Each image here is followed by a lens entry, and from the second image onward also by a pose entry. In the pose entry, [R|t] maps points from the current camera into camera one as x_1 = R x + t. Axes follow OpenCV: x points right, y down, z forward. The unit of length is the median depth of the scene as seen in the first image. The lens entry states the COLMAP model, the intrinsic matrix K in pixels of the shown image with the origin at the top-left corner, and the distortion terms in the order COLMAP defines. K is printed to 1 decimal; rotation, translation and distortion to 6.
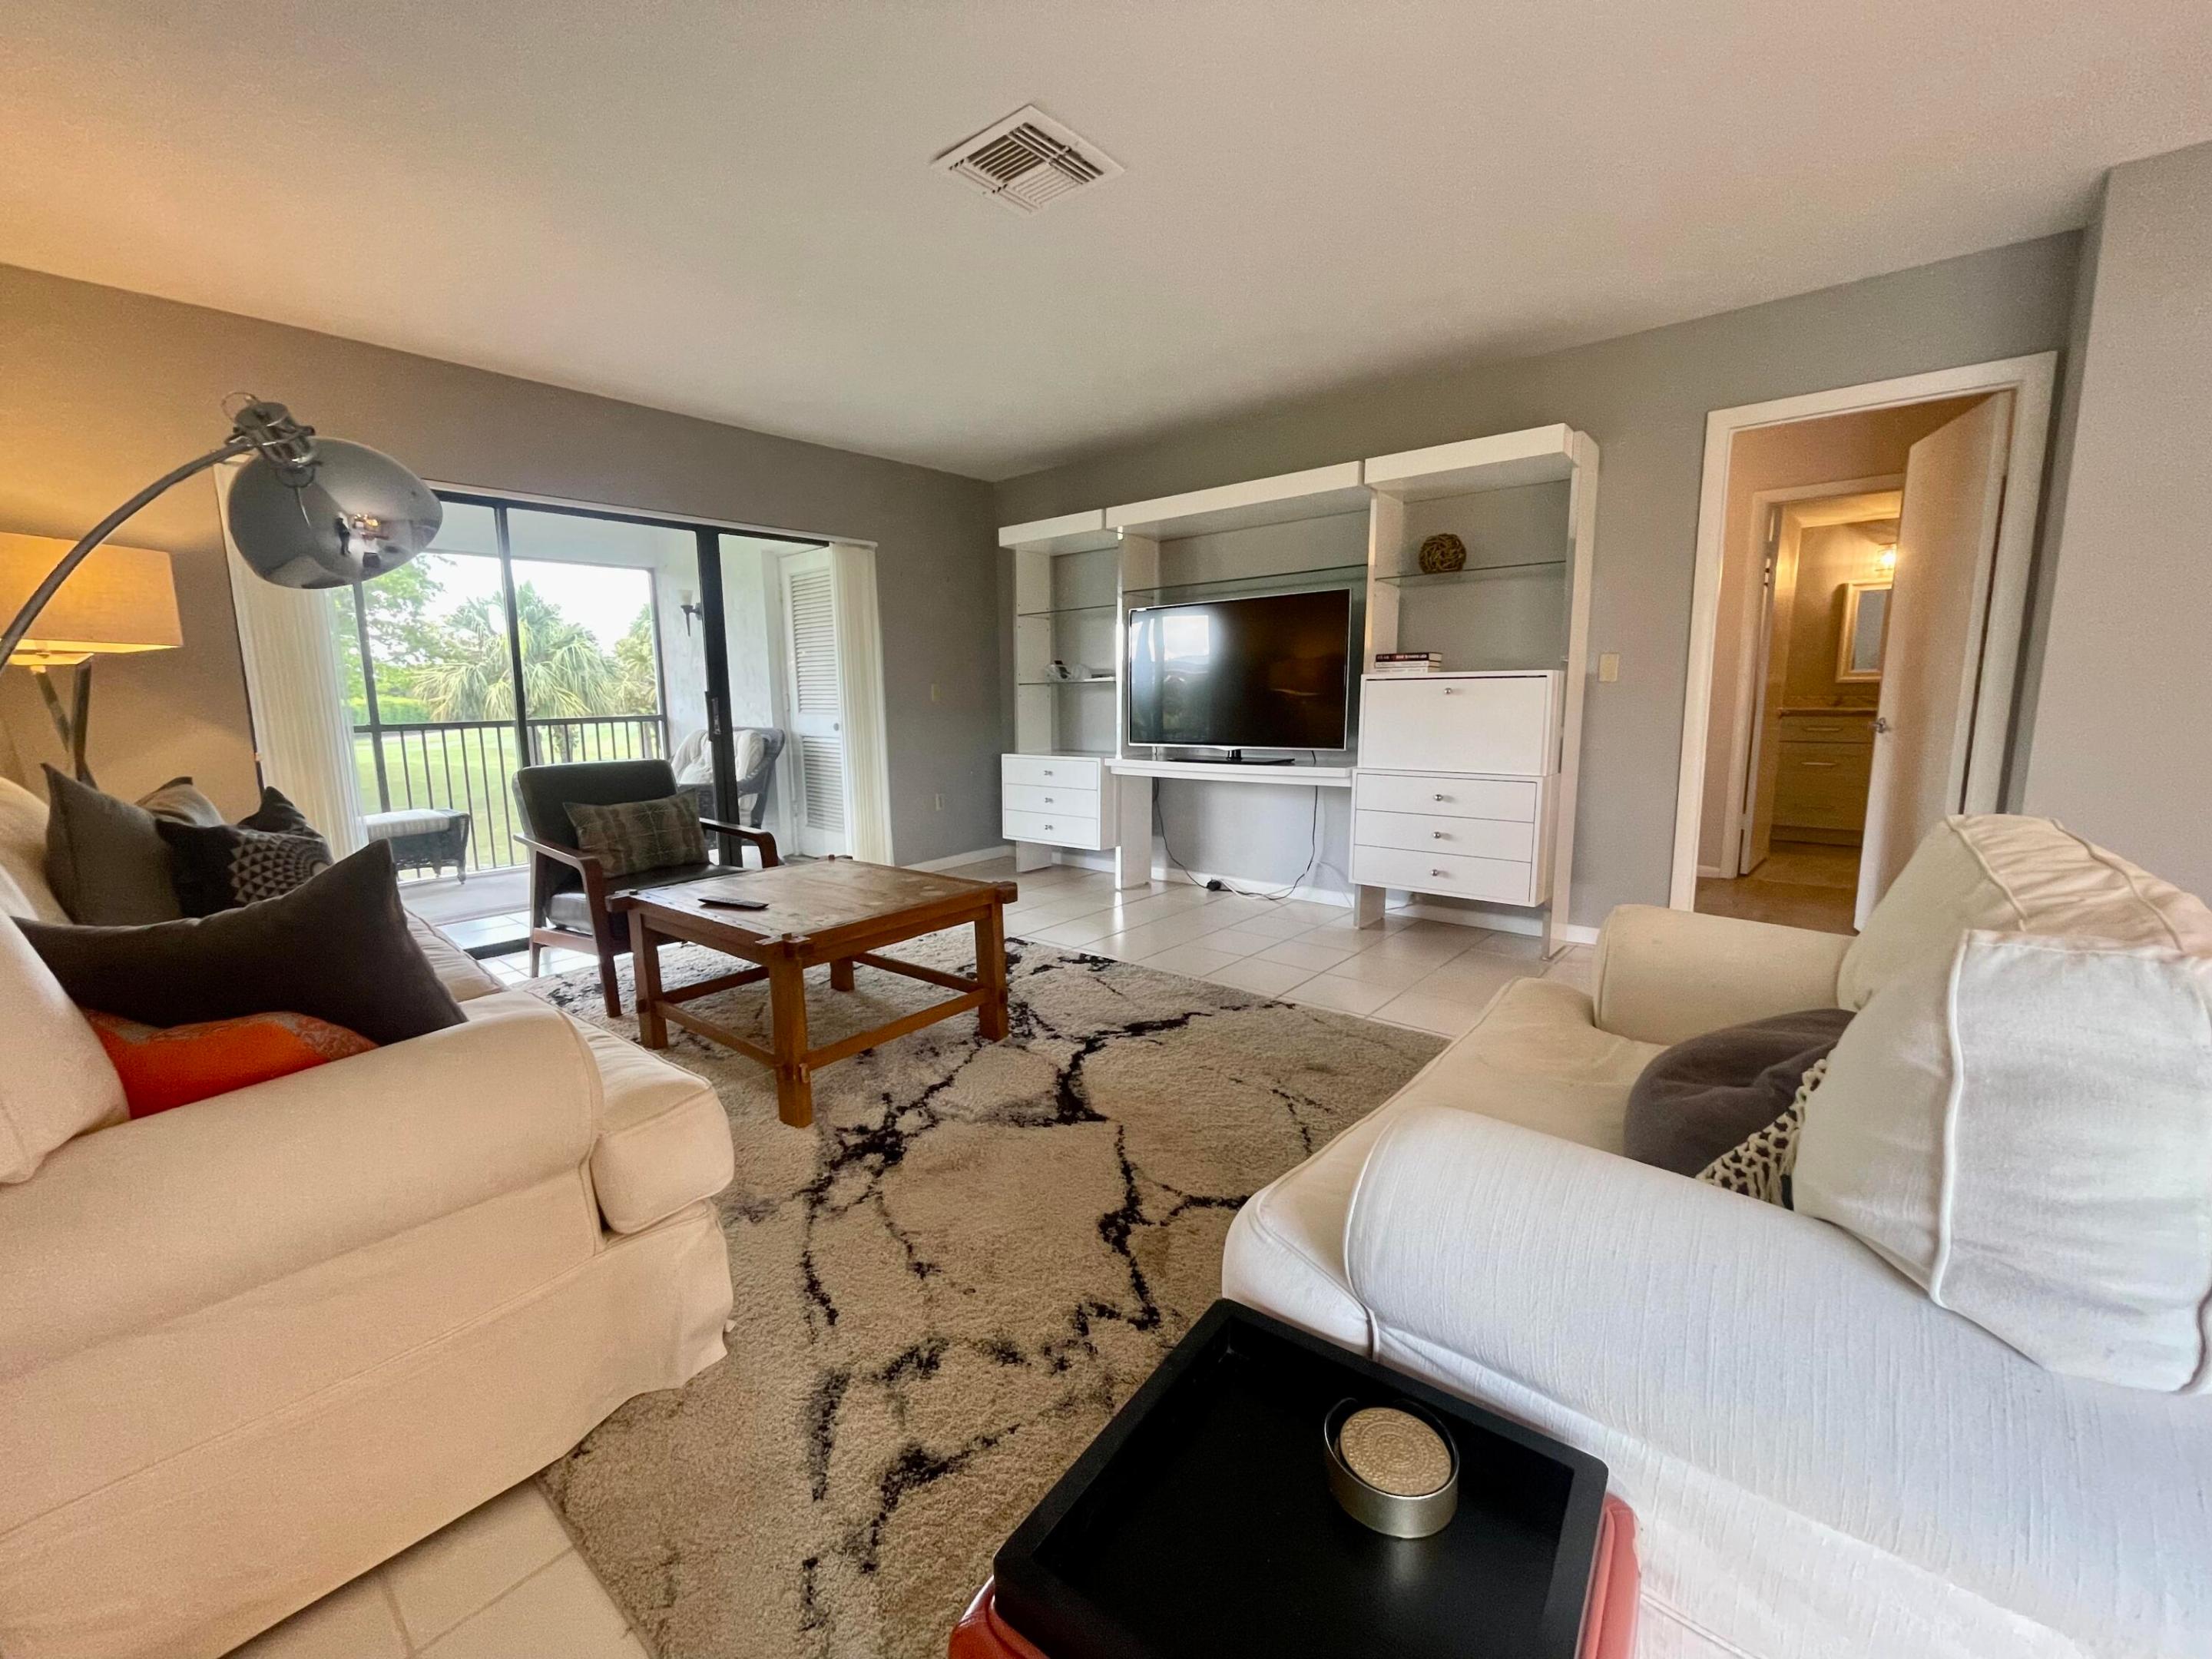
lens RADIAL K [[893.8, 0, 1091.5], [0, 893.8, 831.5], [0, 0, 1]] dist [0.002718, 0.000147]
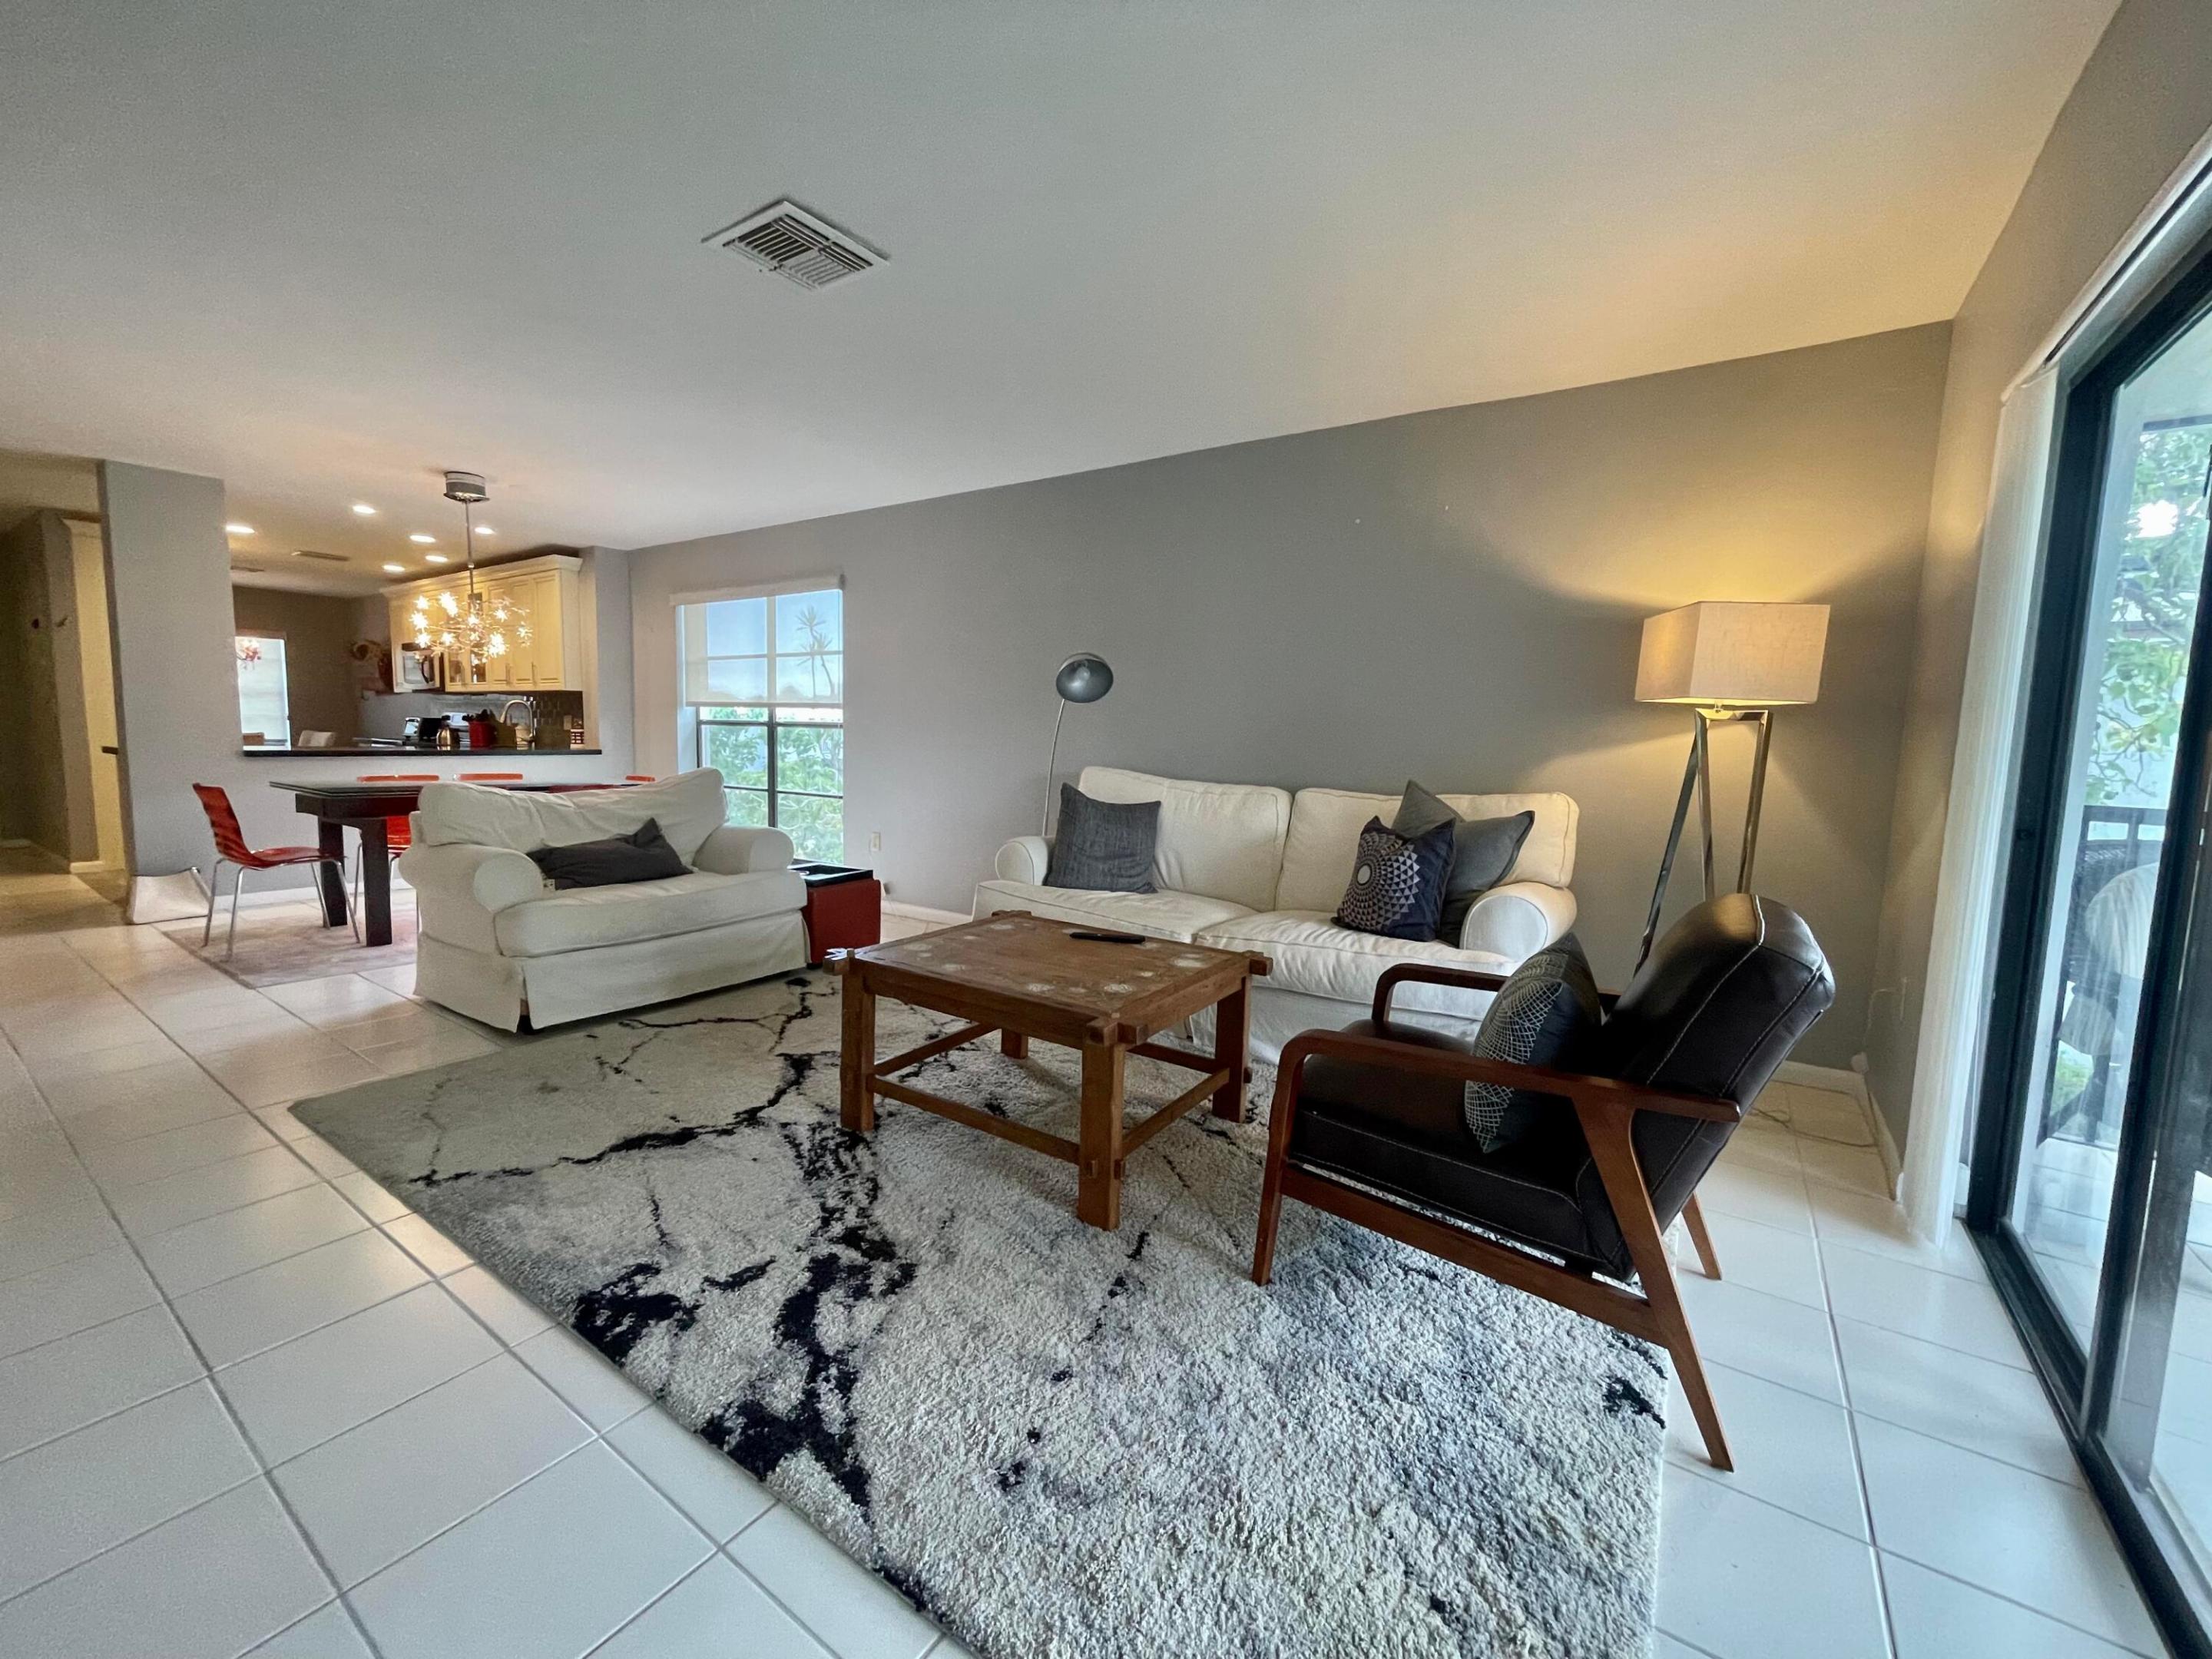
lens RADIAL K [[893.8, 0, 1091.5], [0, 893.8, 831.5], [0, 0, 1]] dist [0.002718, 0.000147]
pose [[-0.994438, 0.003404, -0.105272, -0.247710], [-0.025185, 0.962800, 0.269038, -0.296131], [0.102272, 0.270193, -0.957359, 1.791181]]
